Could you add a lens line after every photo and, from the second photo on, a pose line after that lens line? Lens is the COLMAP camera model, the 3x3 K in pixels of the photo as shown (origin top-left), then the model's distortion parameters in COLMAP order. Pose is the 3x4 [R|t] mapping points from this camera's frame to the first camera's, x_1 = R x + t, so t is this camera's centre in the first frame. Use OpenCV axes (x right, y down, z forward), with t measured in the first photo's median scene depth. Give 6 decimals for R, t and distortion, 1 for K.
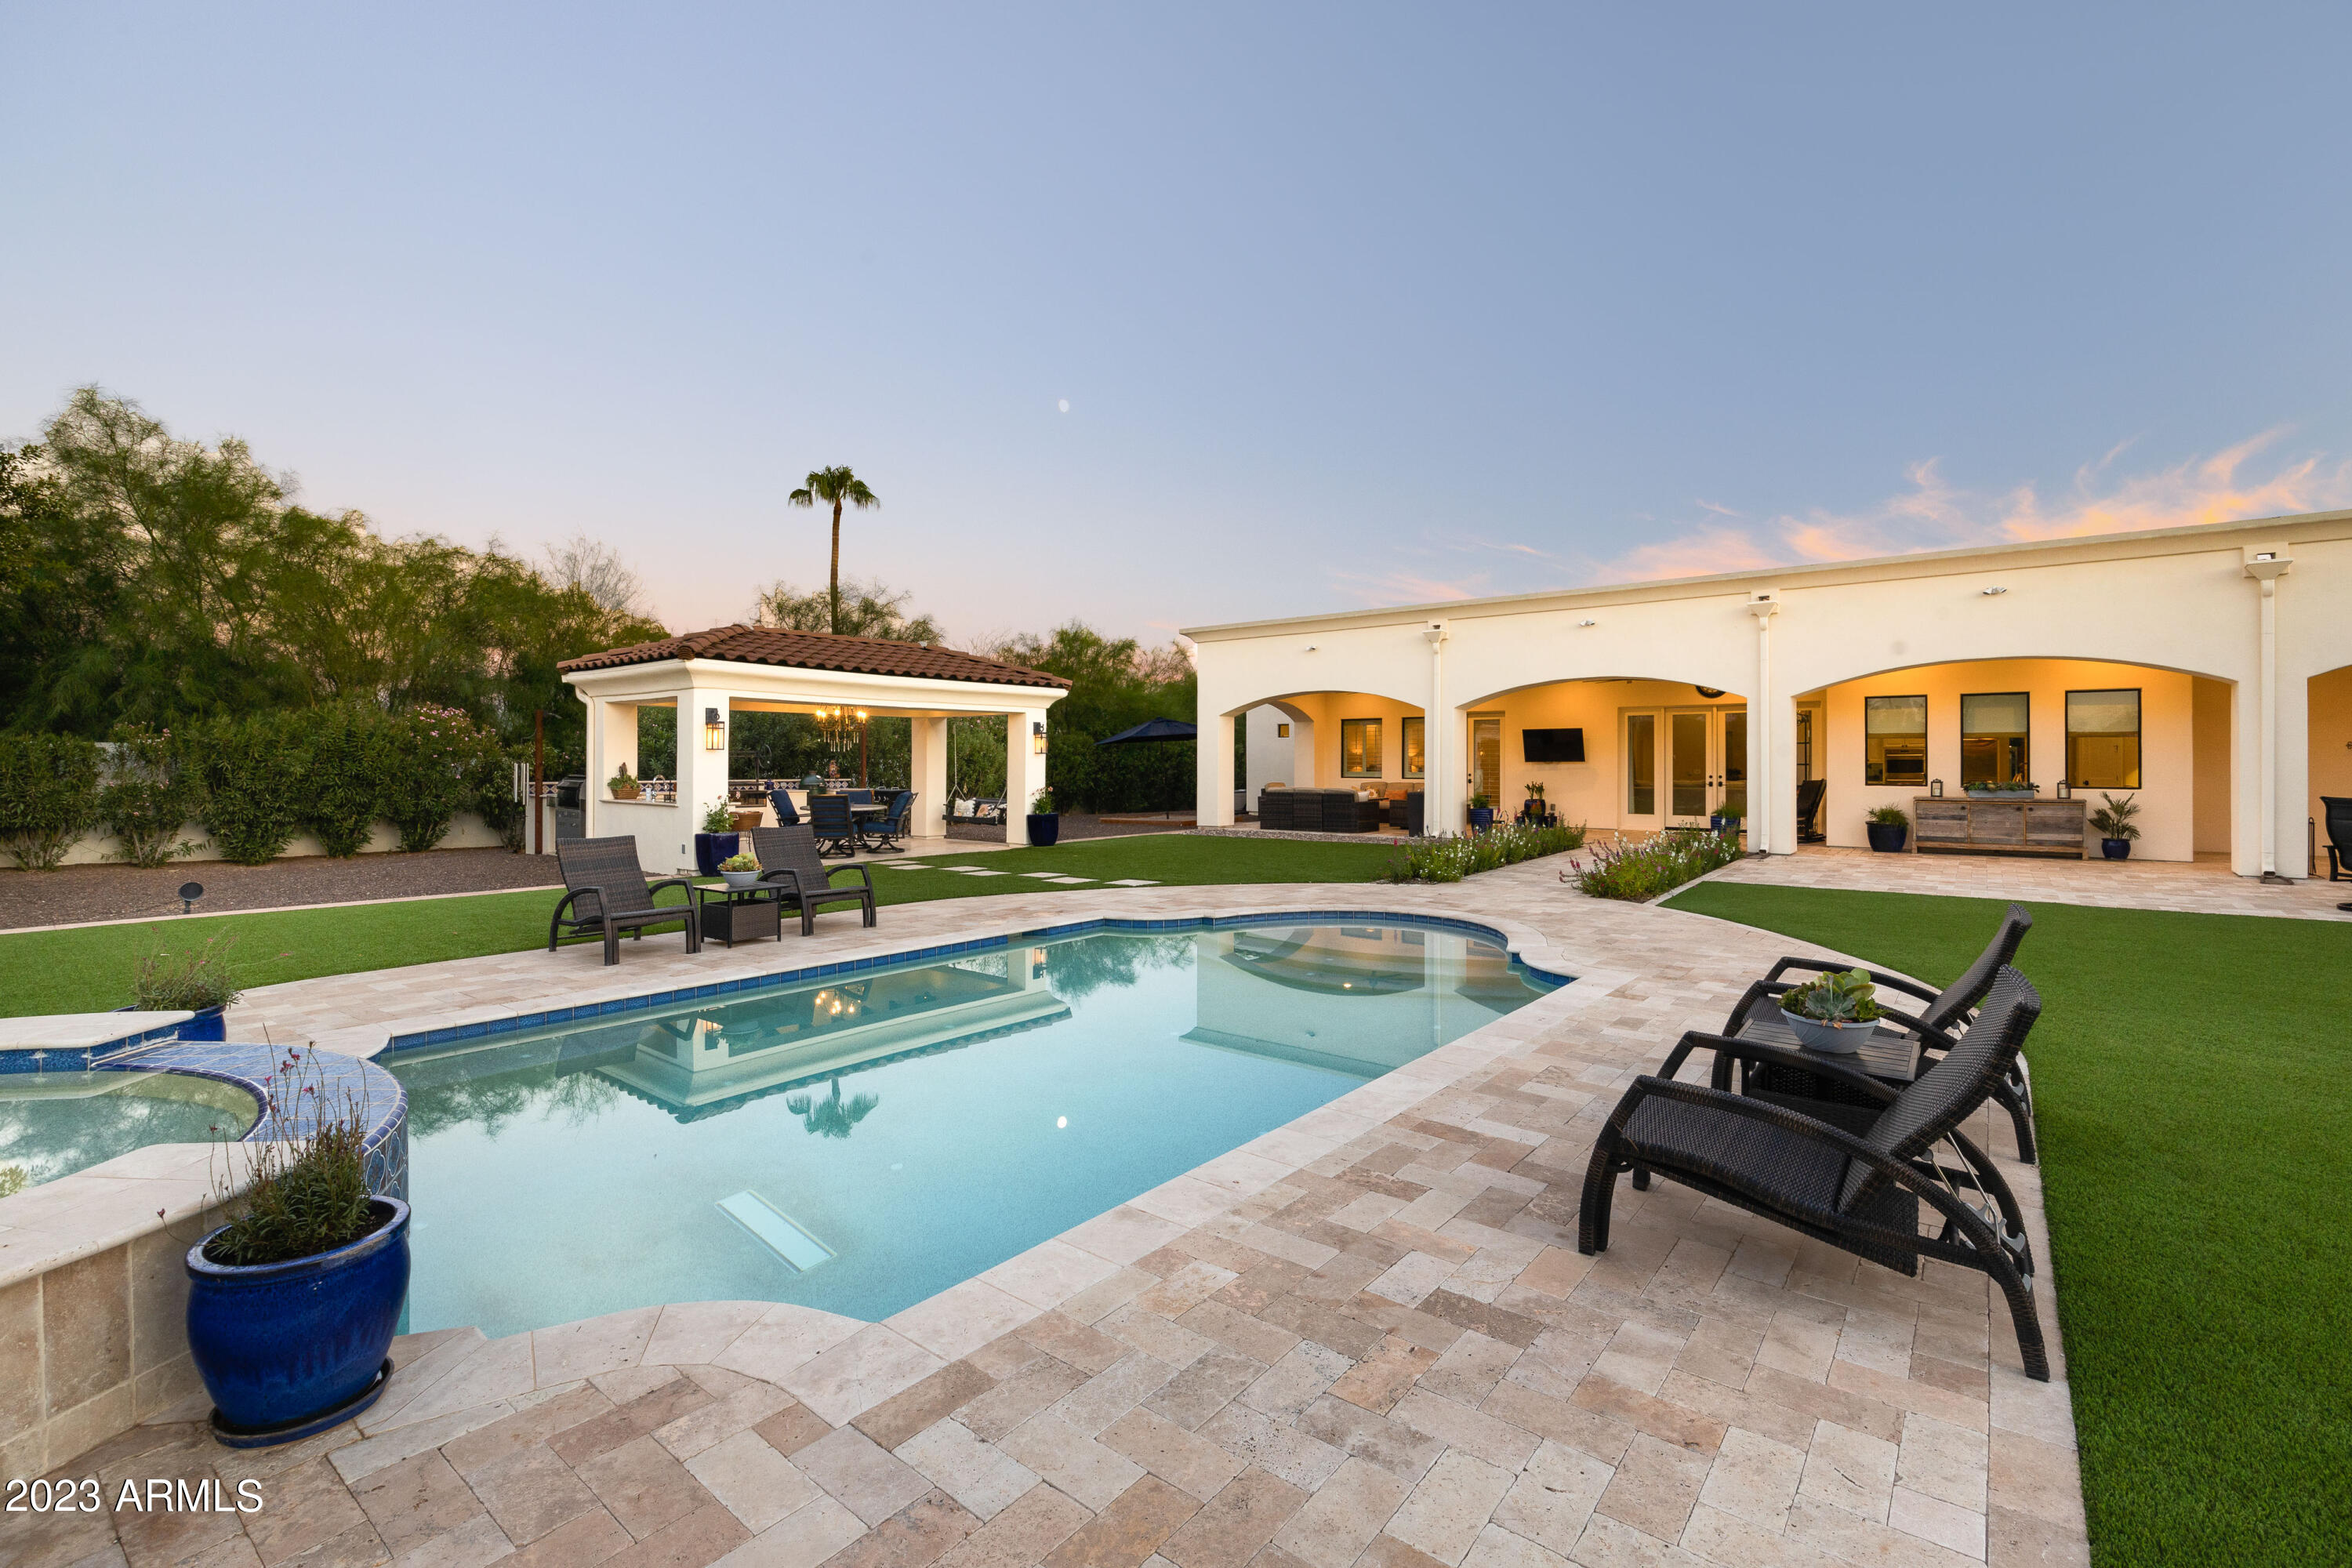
lens RADIAL K [[1027.3, 0, 1197.4], [0, 1027.3, 755.6], [0, 0, 1]] dist [-0.020776, 0.007764]
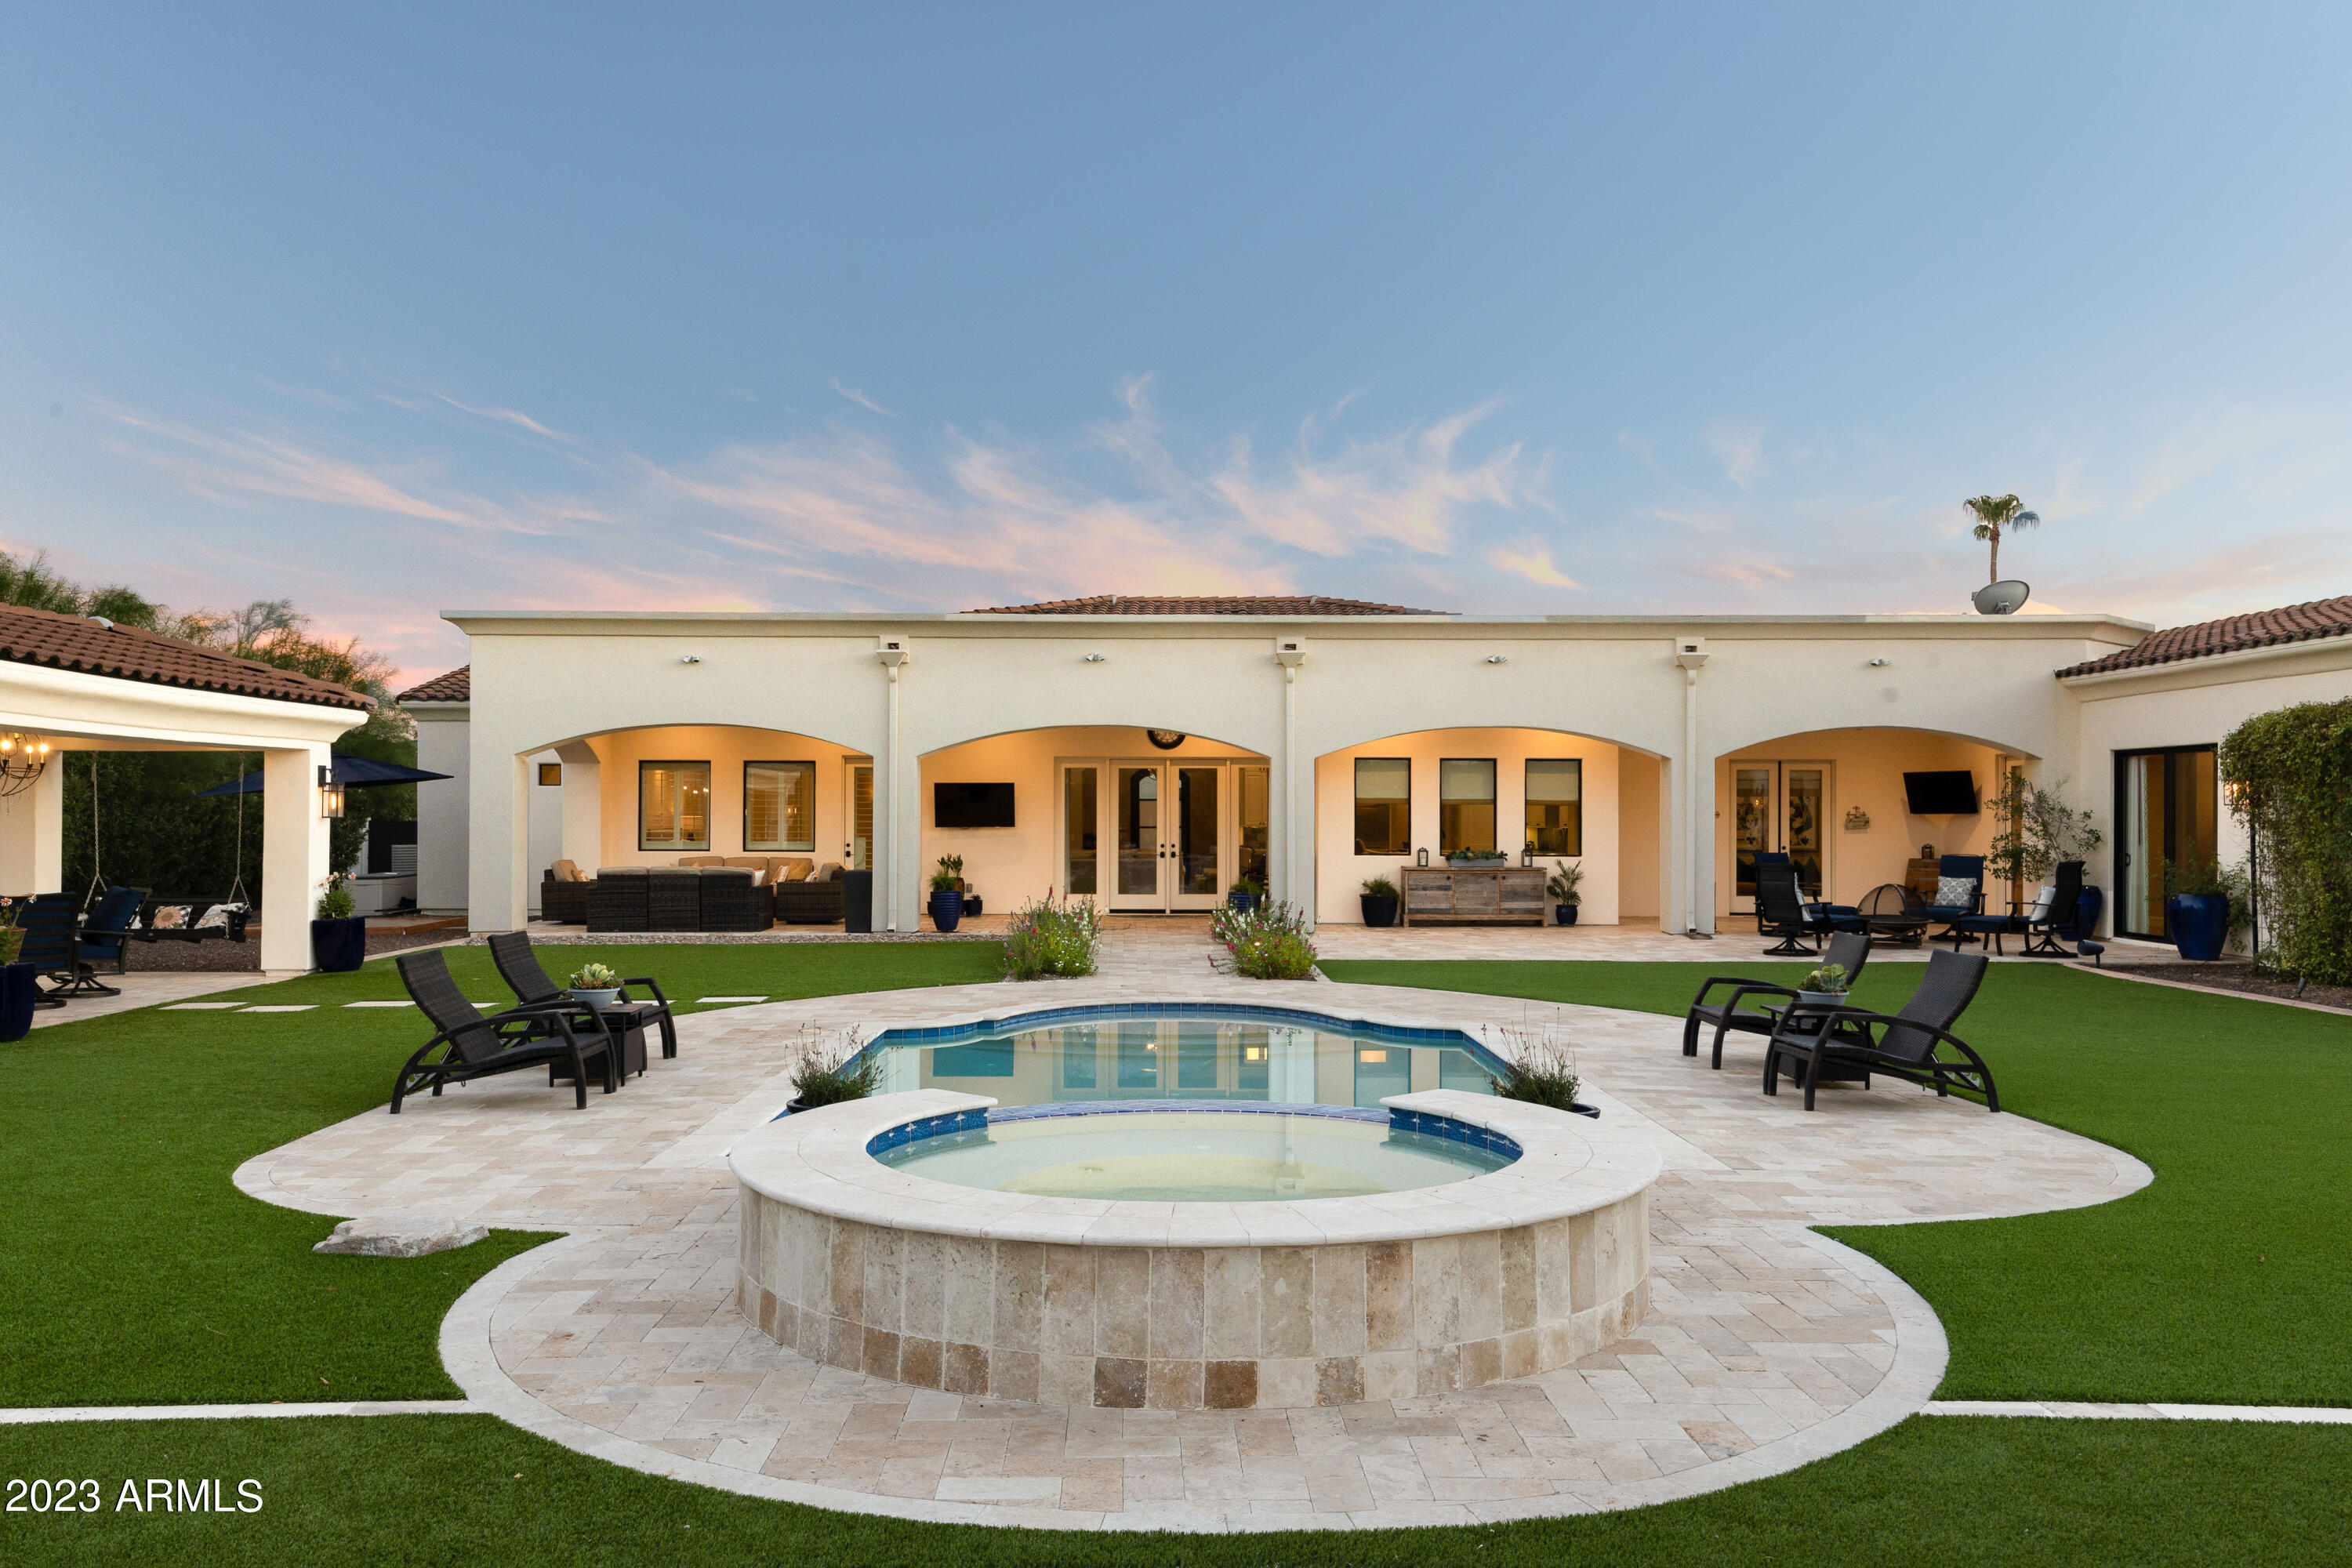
lens RADIAL K [[1860.9, 0, 1152.7], [0, 1860.9, 805.4], [0, 0, 1]] dist [0.066699, -0.041686]
pose [[0.777396, 0.004540, 0.628995, -0.537980], [-0.005893, 0.999983, 0.000067, -0.014322], [-0.628984, -0.003759, 0.777409, -0.179294]]
